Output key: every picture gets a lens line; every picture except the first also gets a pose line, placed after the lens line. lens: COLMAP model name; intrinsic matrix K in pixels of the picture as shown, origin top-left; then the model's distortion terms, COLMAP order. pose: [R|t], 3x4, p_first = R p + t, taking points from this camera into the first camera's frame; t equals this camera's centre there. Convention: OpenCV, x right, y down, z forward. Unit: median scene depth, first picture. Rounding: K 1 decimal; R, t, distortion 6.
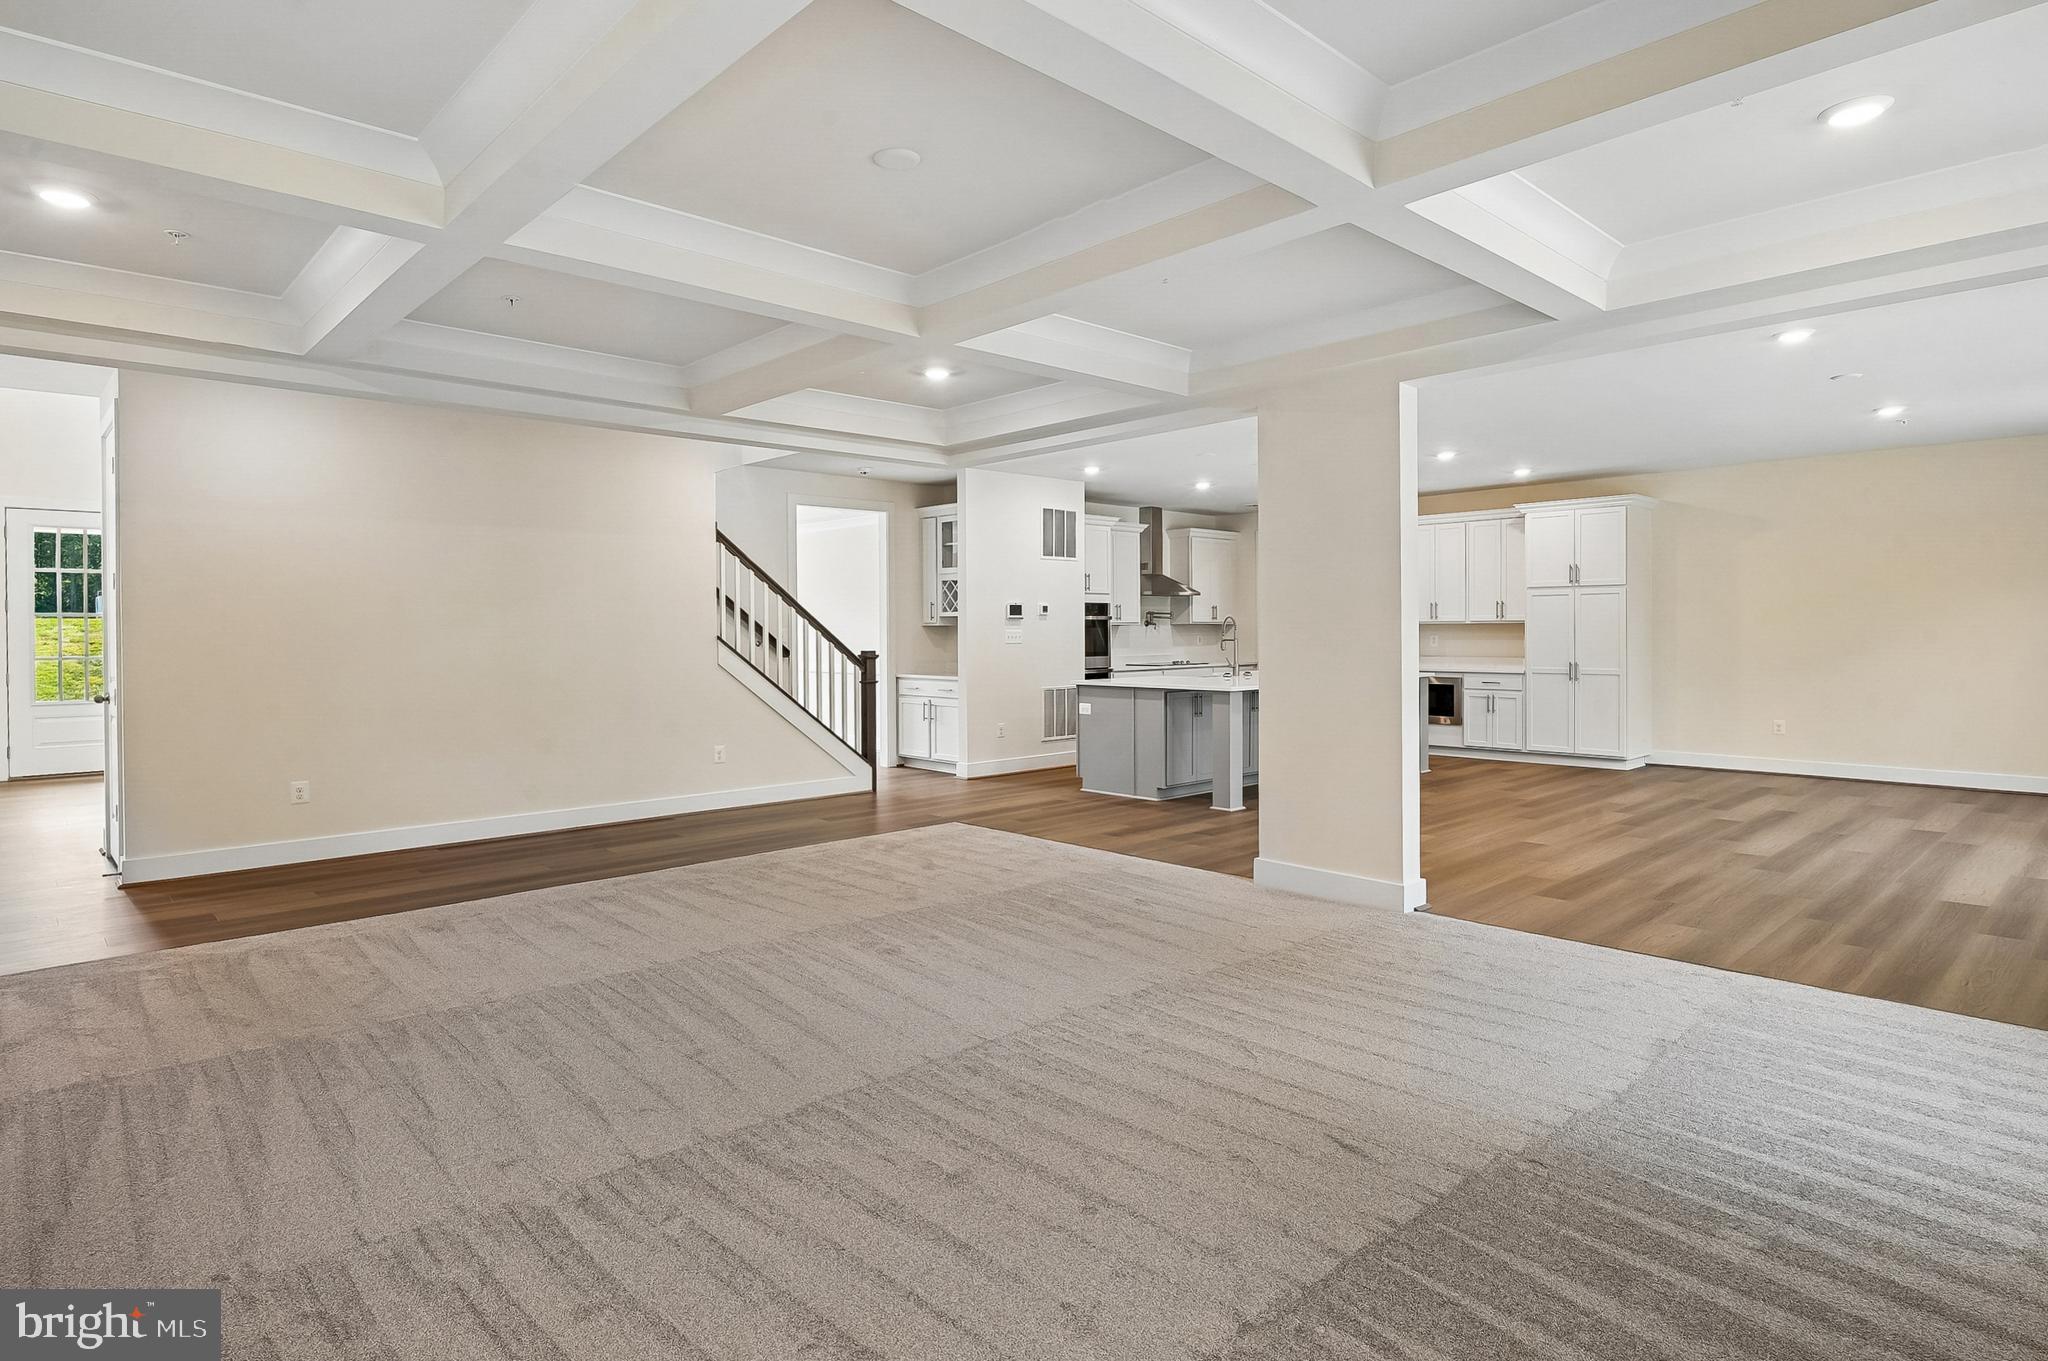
lens RADIAL K [[1102.3, 0, 1026.4], [0, 1102.3, 634.5], [0, 0, 1]] dist [0.013269, -0.001107]
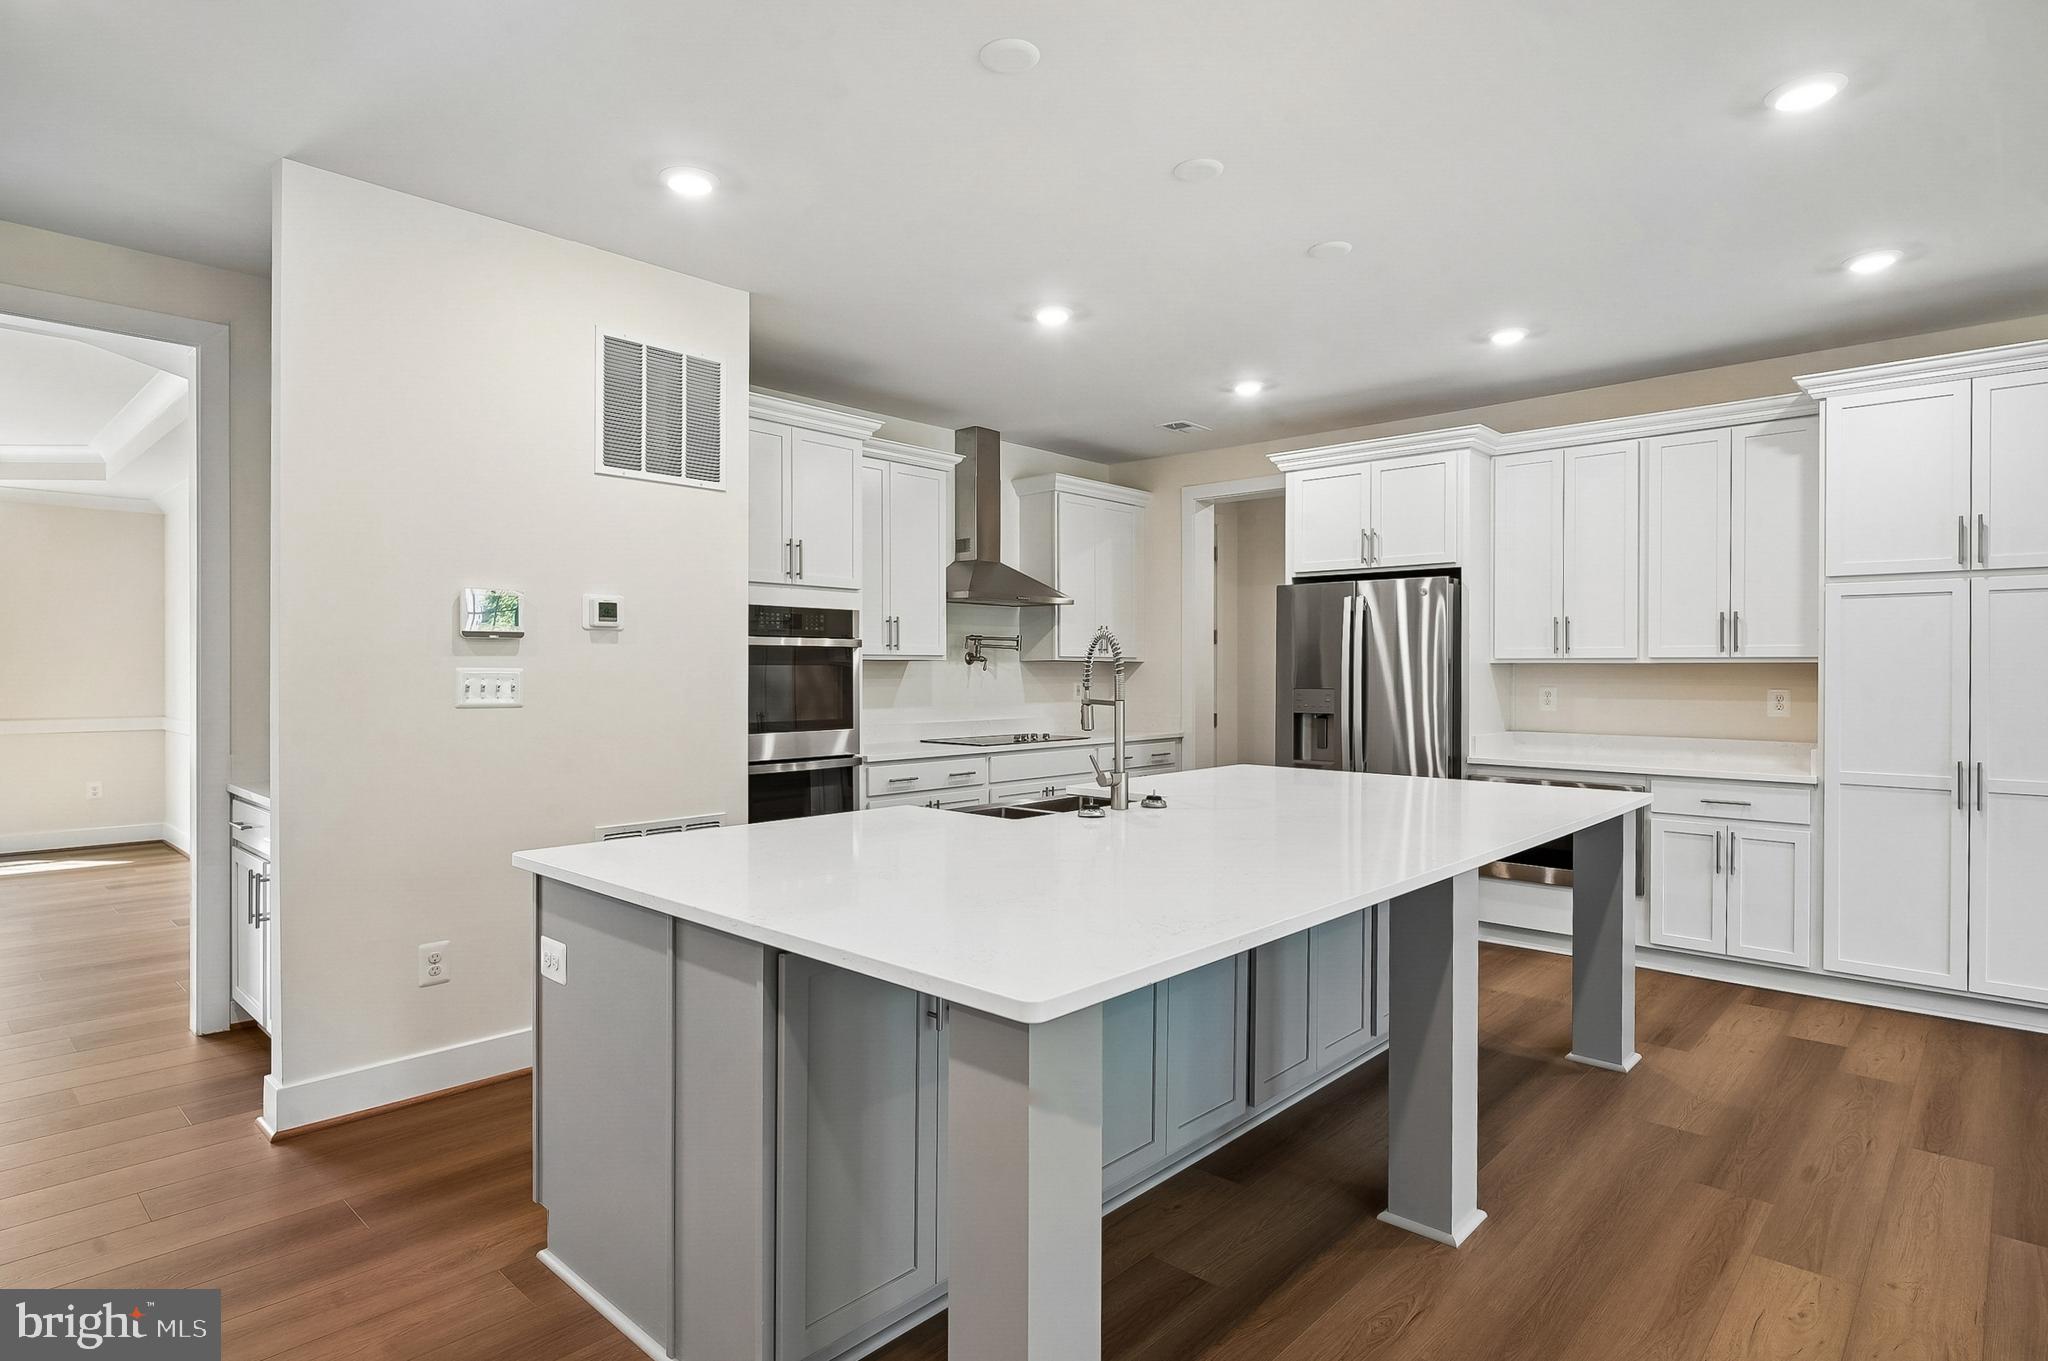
lens RADIAL K [[1102.3, 0, 1023.7], [0, 1102.3, 673.4], [0, 0, 1]] dist [0.013269, -0.001107]
pose [[0.998099, 0.008566, 0.061036, 0.120358], [-0.008543, 0.999963, -0.000636, -0.003401], [-0.061039, 0.000113, 0.998135, 0.569327]]
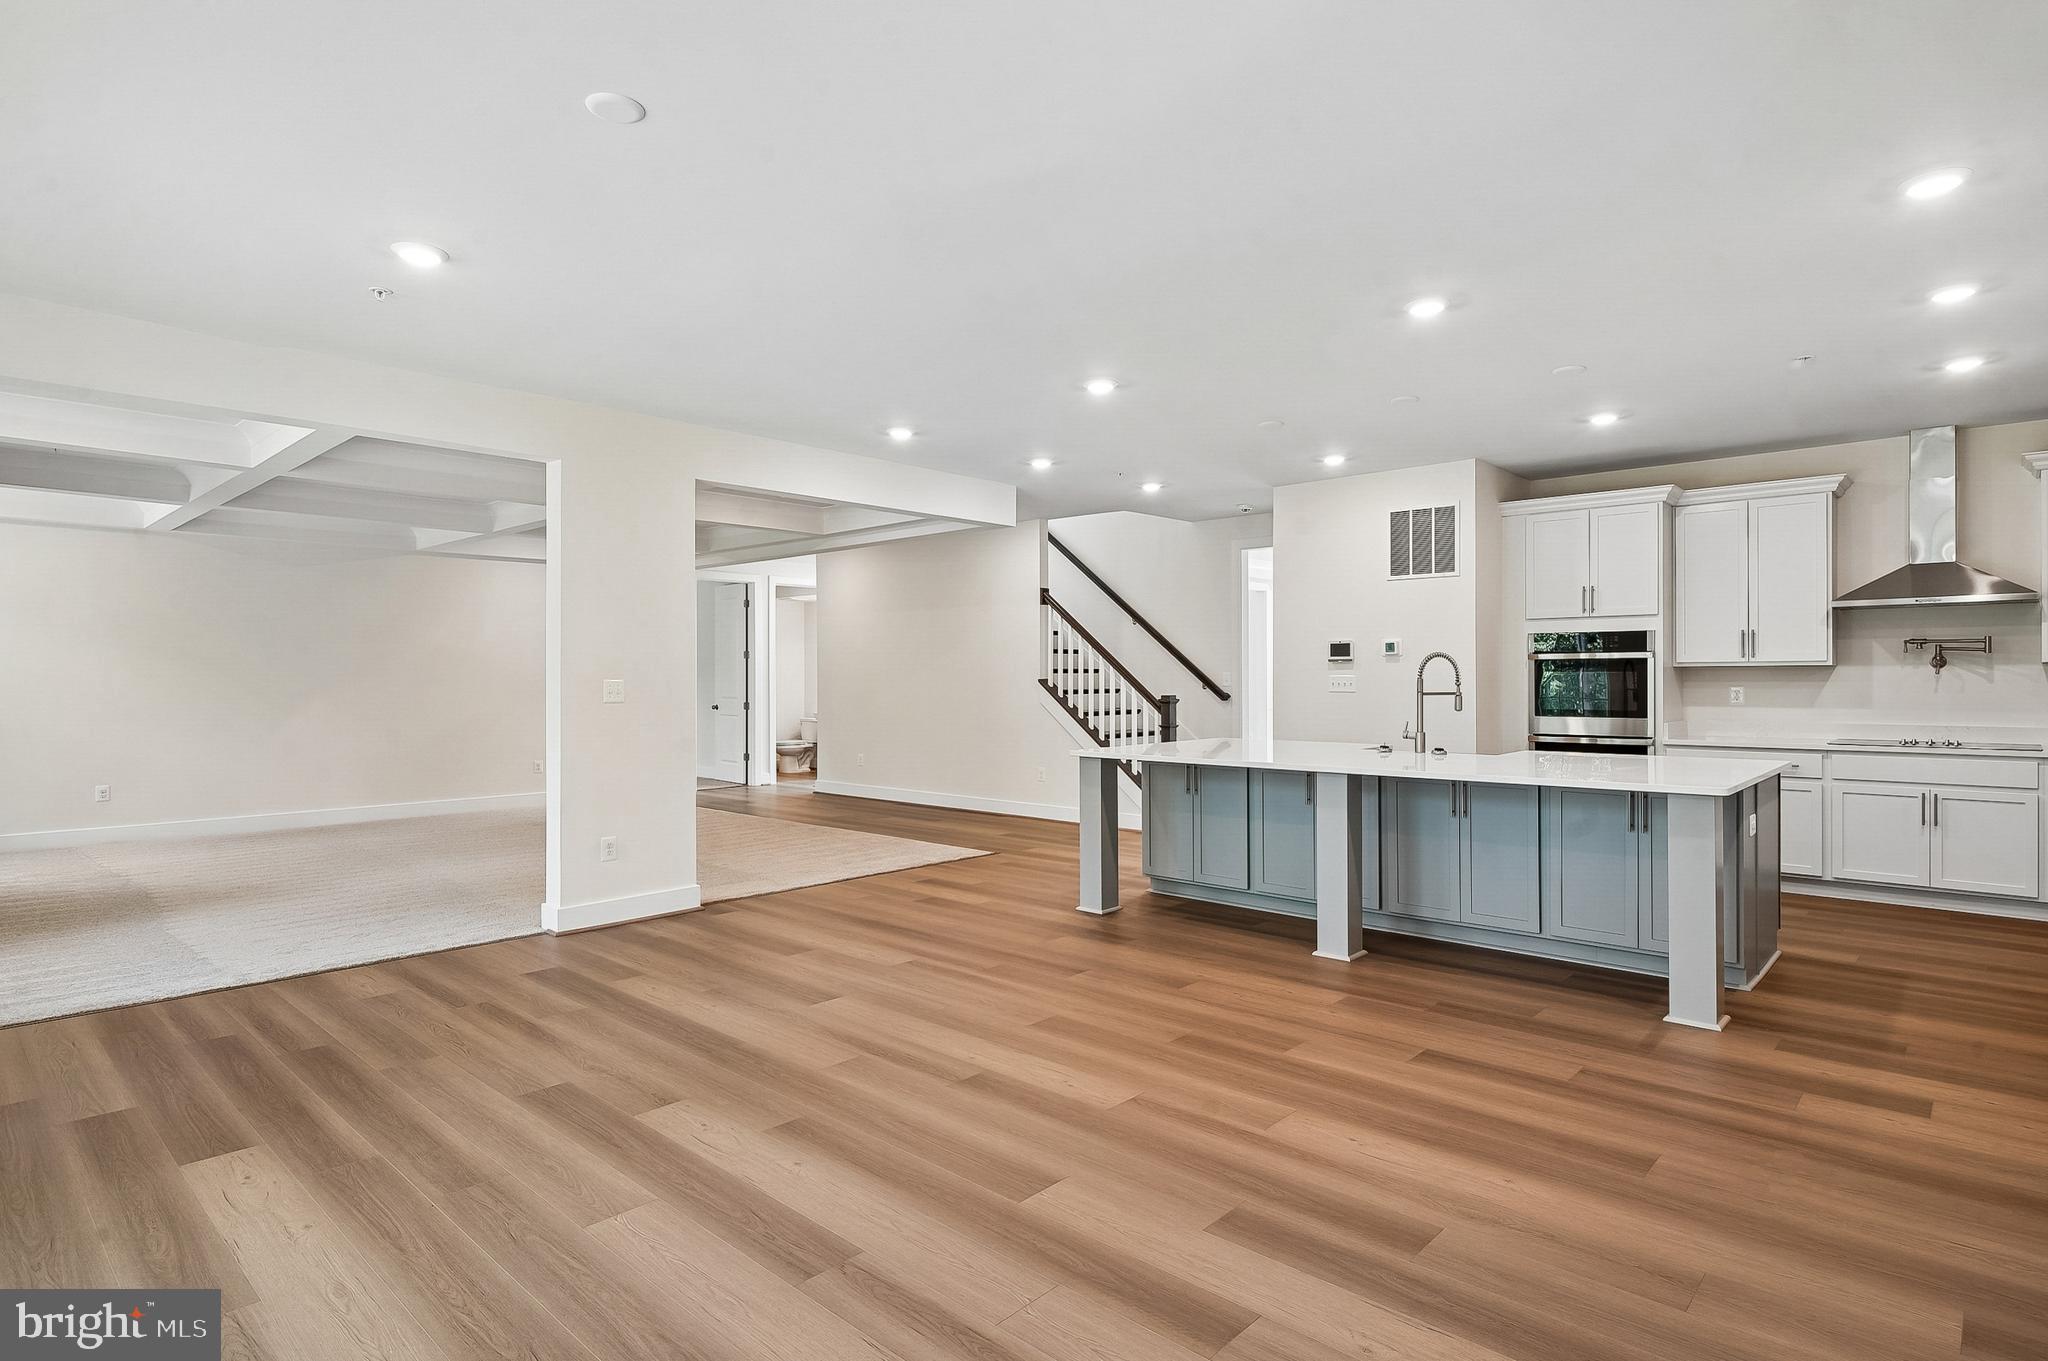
lens RADIAL K [[1102.3, 0, 1023.8], [0, 1102.3, 678.4], [0, 0, 1]] dist [0.013269, -0.001107]
pose [[0.058995, 0.011900, -0.998187, 0.684959], [-0.001041, 0.999929, 0.011860, -0.009373], [0.998258, 0.000339, 0.059003, 0.642678]]
